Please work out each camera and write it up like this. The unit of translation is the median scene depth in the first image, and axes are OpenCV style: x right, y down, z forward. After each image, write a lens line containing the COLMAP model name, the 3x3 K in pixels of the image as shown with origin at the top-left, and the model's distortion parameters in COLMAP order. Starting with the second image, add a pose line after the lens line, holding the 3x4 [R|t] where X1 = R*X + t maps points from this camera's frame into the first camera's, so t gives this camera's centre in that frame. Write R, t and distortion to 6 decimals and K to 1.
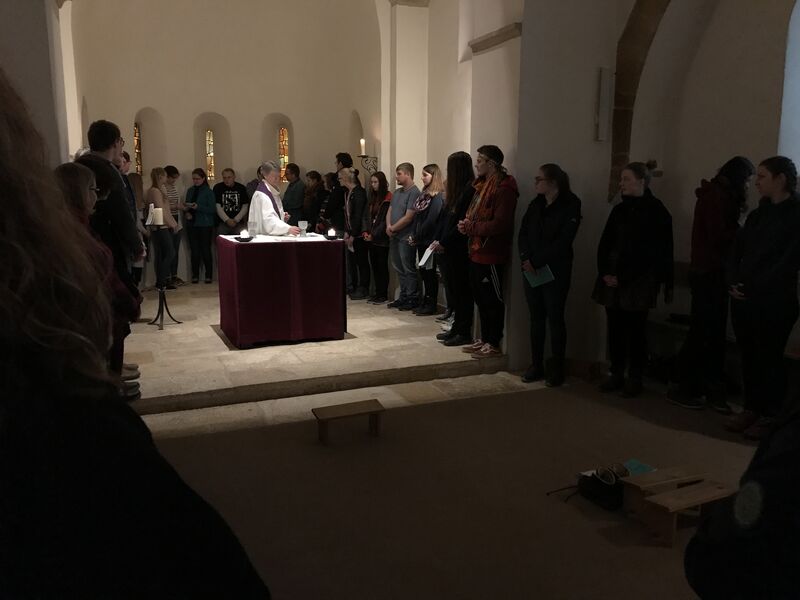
lens RADIAL K [[642.4, 0, 398.0], [0, 642.4, 294.2], [0, 0, 1]] dist [0.053456, -0.066611]
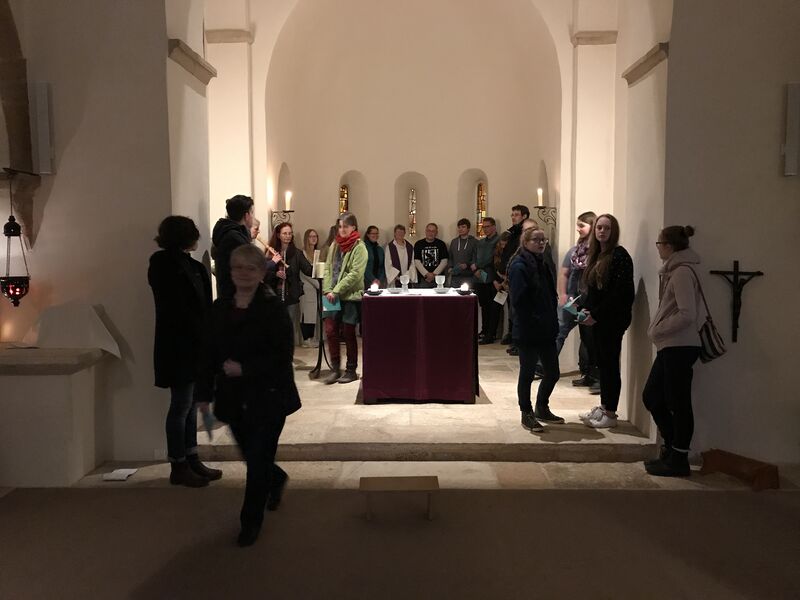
lens RADIAL K [[646.1, 0, 398.8], [0, 646.1, 294.0], [0, 0, 1]] dist [0.008592, -0.001346]
pose [[0.914414, 0.021383, -0.404216, 0.217193], [-0.056995, 0.995457, -0.076274, -0.010717], [0.400748, 0.092784, 0.911478, 0.125439]]
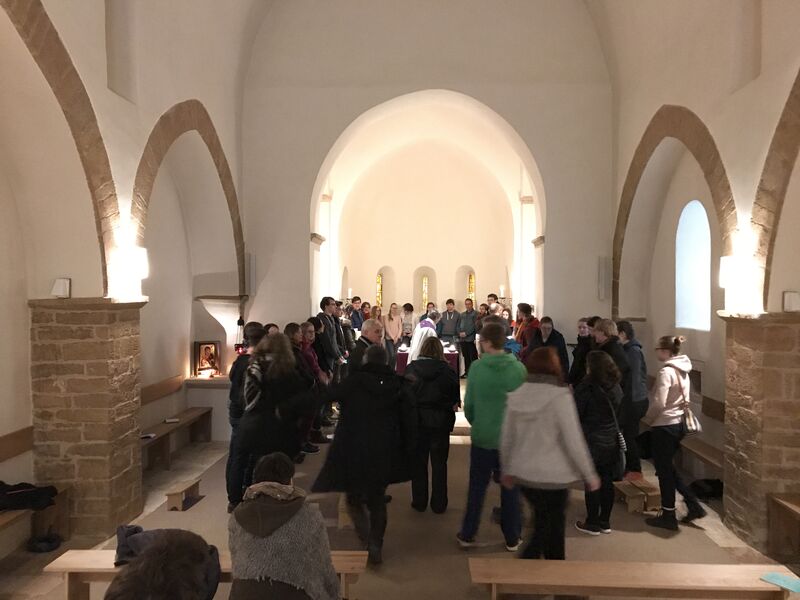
lens RADIAL K [[637.6, 0, 397.1], [0, 637.6, 299.1], [0, 0, 1]] dist [0.028678, -0.003717]
pose [[0.904104, 0.000259, -0.427313, 0.575728], [-0.066127, 0.988038, -0.139312, 0.026362], [0.422165, 0.154210, 0.893306, -0.721722]]
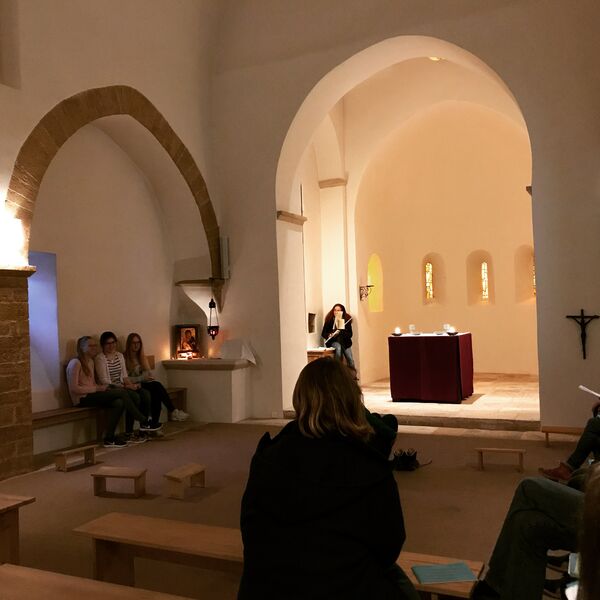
lens RADIAL K [[637.9, 0, 300.0], [0, 637.9, 300.0], [0, 0, 1]] dist [0.046323, -0.029295]
pose [[0.653244, -0.043729, -0.755884, 0.932476], [-0.086948, 0.987394, -0.132264, 0.072960], [0.752139, 0.152123, 0.641207, -0.284270]]
